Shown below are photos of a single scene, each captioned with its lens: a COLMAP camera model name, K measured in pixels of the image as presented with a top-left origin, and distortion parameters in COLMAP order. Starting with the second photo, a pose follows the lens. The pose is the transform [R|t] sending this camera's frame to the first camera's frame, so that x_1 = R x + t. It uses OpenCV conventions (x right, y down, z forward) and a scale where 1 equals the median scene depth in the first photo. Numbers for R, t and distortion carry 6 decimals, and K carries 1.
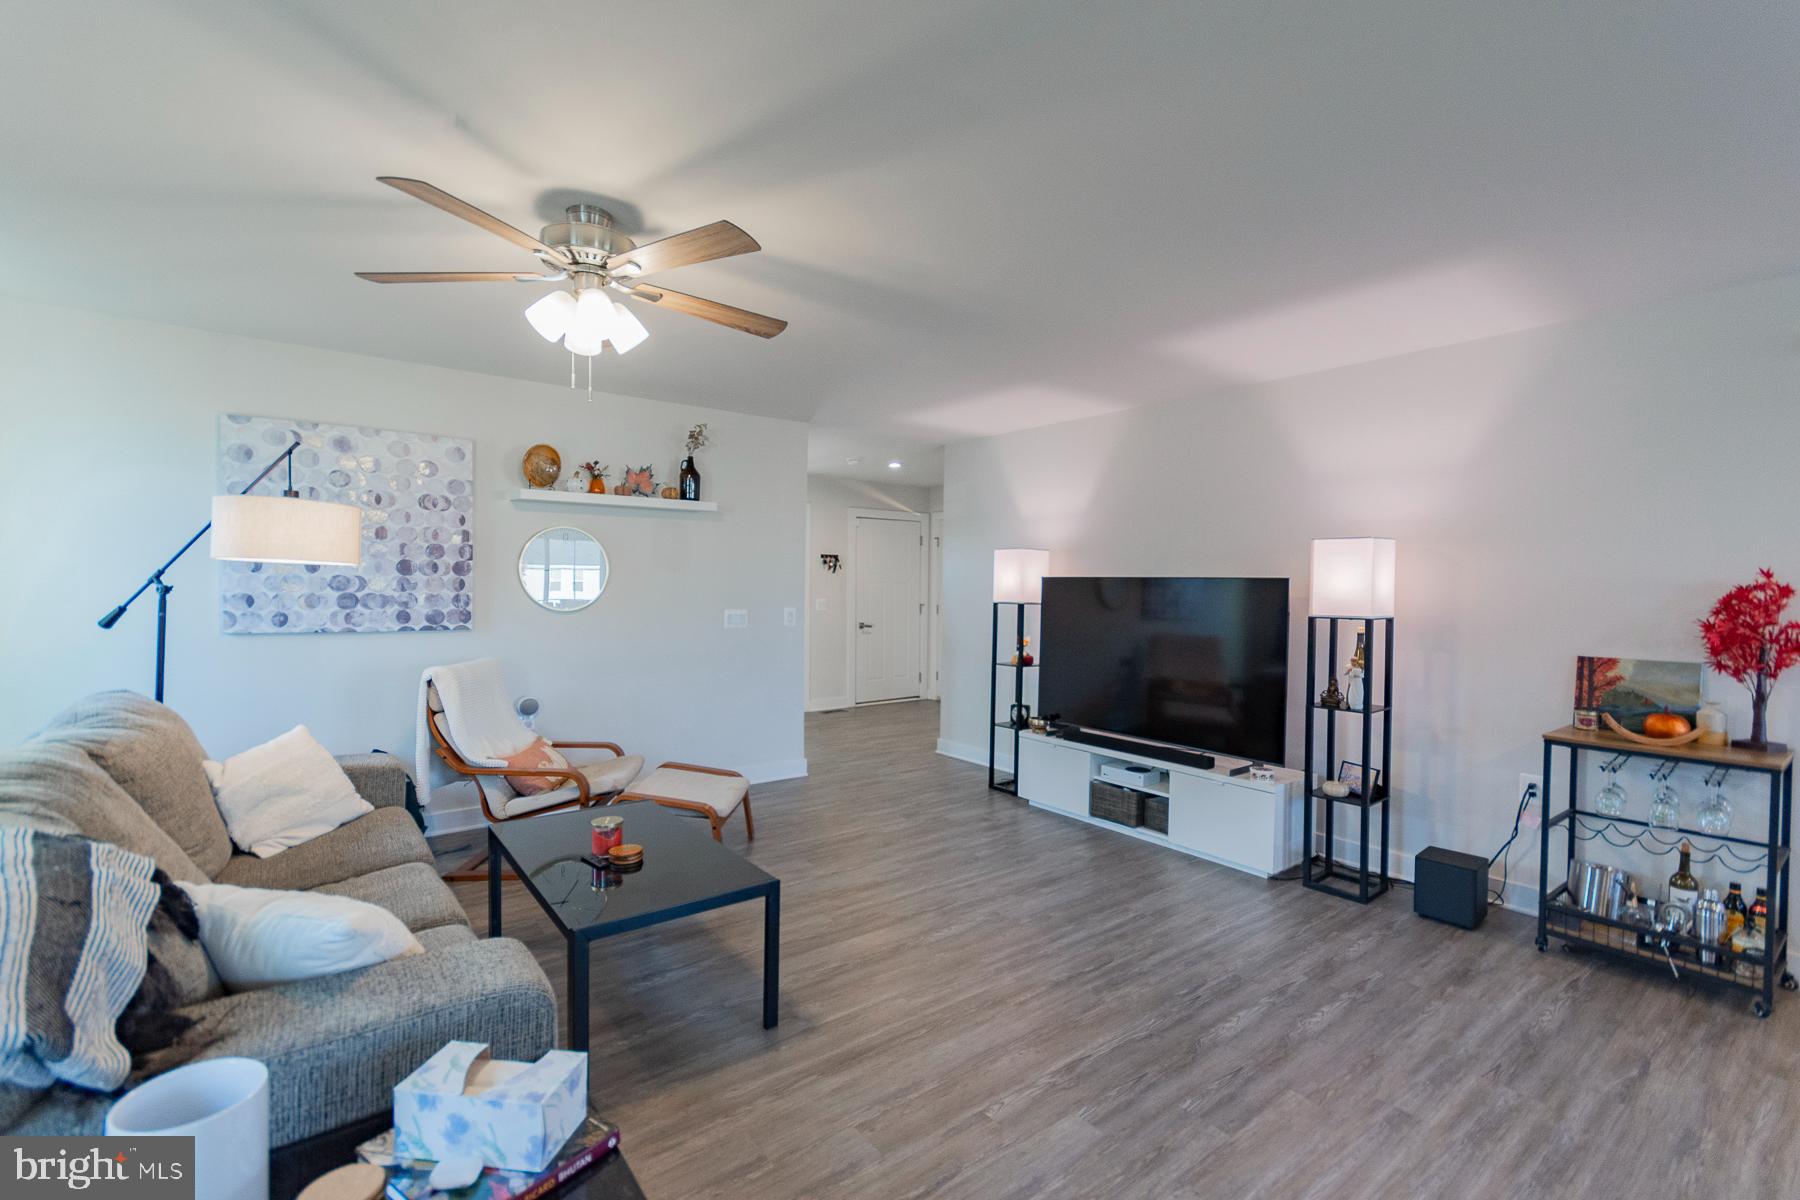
lens RADIAL K [[791.5, 0, 903.9], [0, 791.5, 604.0], [0, 0, 1]] dist [0.008107, -0.002434]
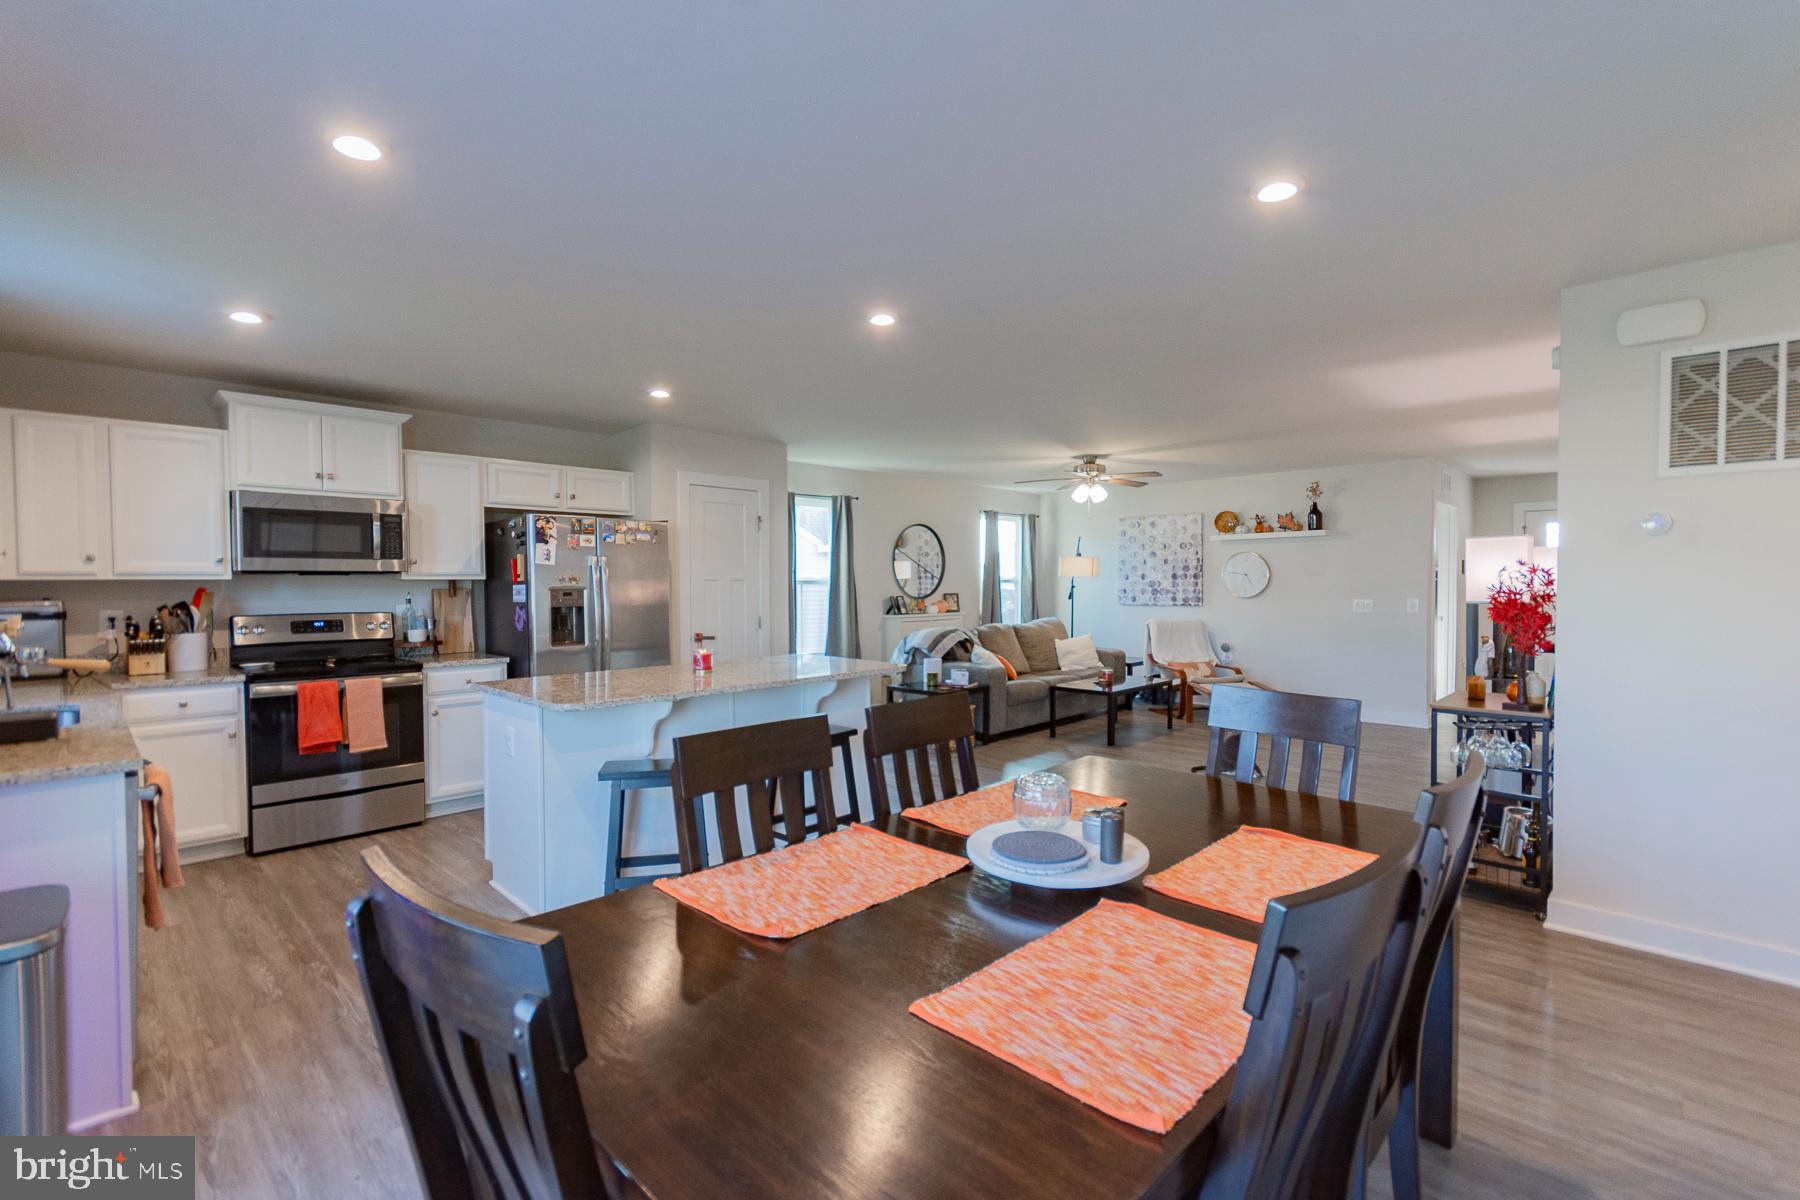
lens RADIAL K [[791.5, 0, 901.1], [0, 791.5, 603.8], [0, 0, 1]] dist [0.008107, -0.002434]
pose [[0.142579, 0.013562, -0.989691, 1.446472], [-0.018428, 0.999769, 0.011046, 0.019011], [0.989612, 0.016663, 0.142796, -0.061338]]
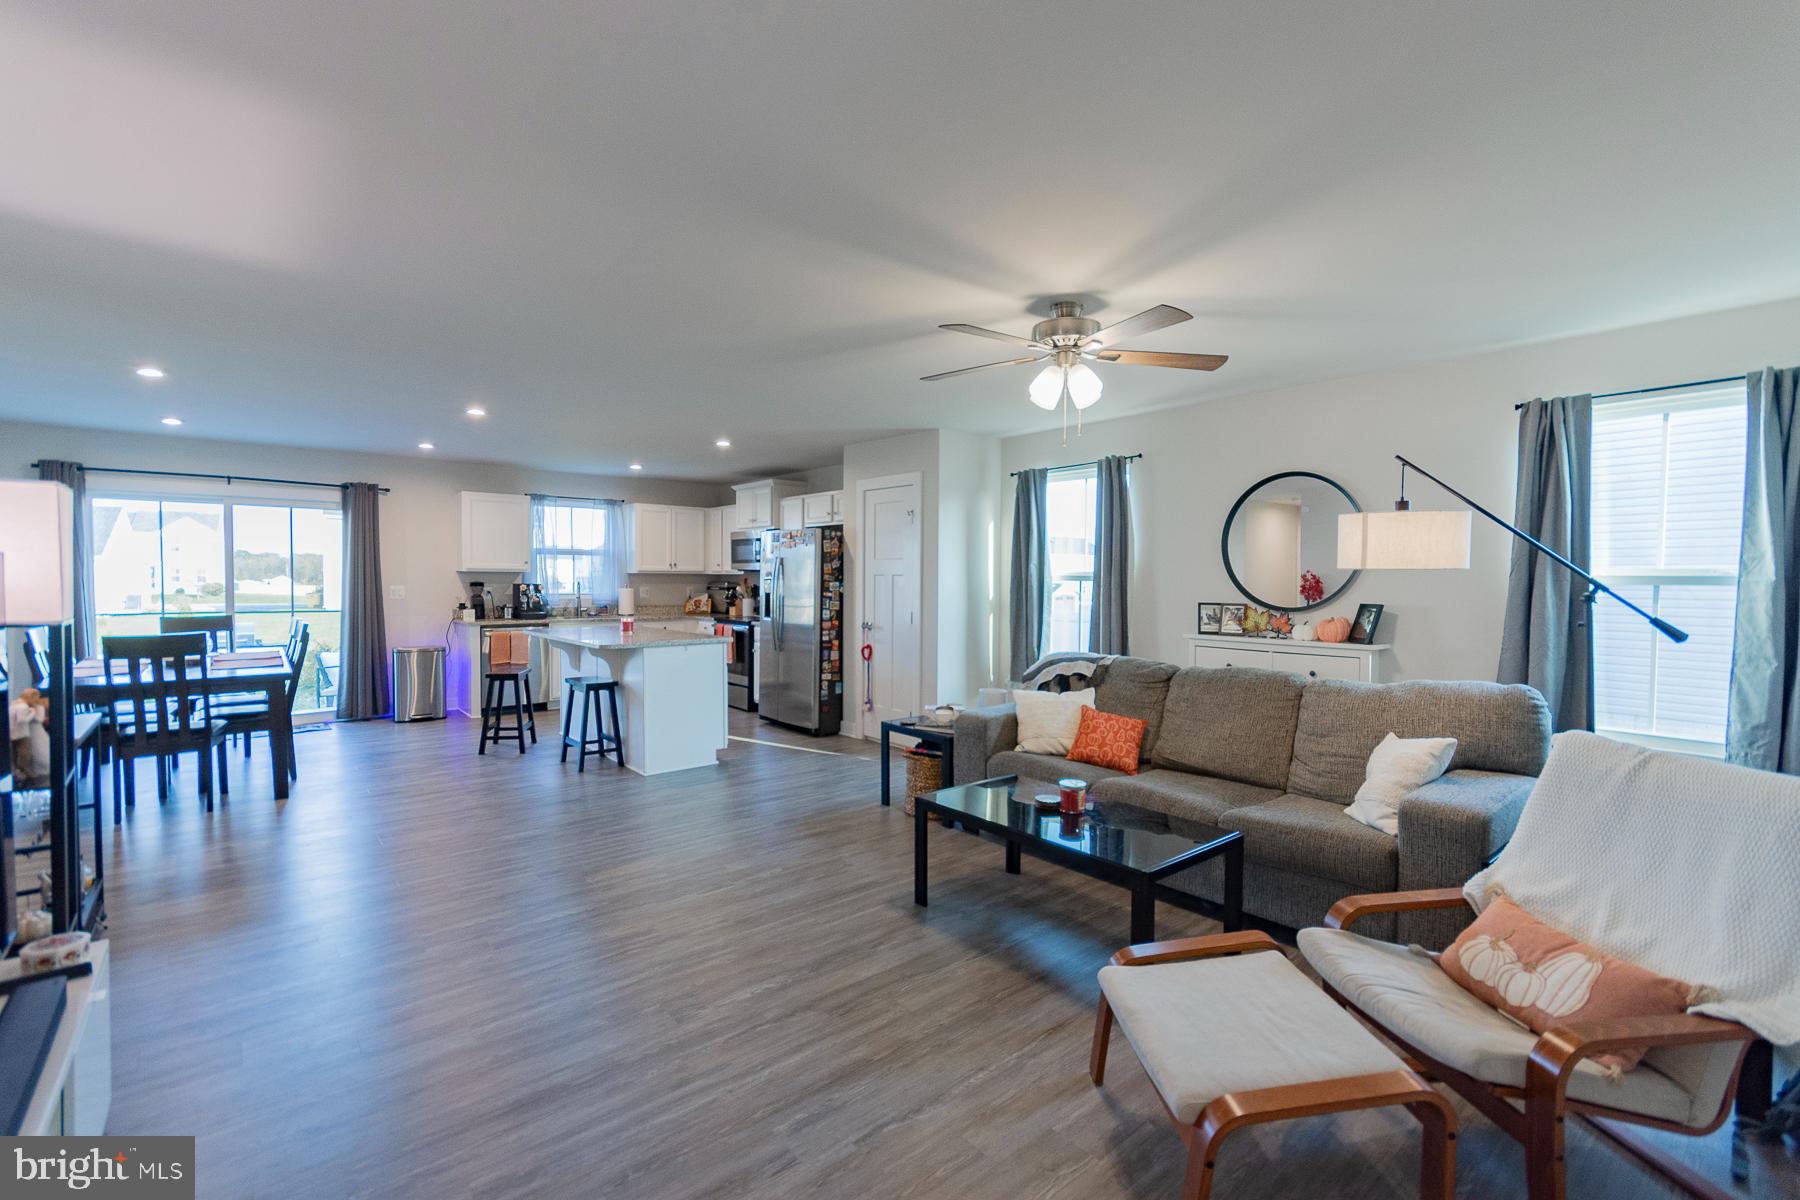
lens RADIAL K [[791.5, 0, 900.3], [0, 791.5, 600.5], [0, 0, 1]] dist [0.008107, -0.002434]
pose [[-0.999163, -0.018063, -0.036690, -0.044964], [-0.020006, 0.998378, 0.053297, -0.036839], [0.035668, 0.053987, -0.997904, 1.406944]]
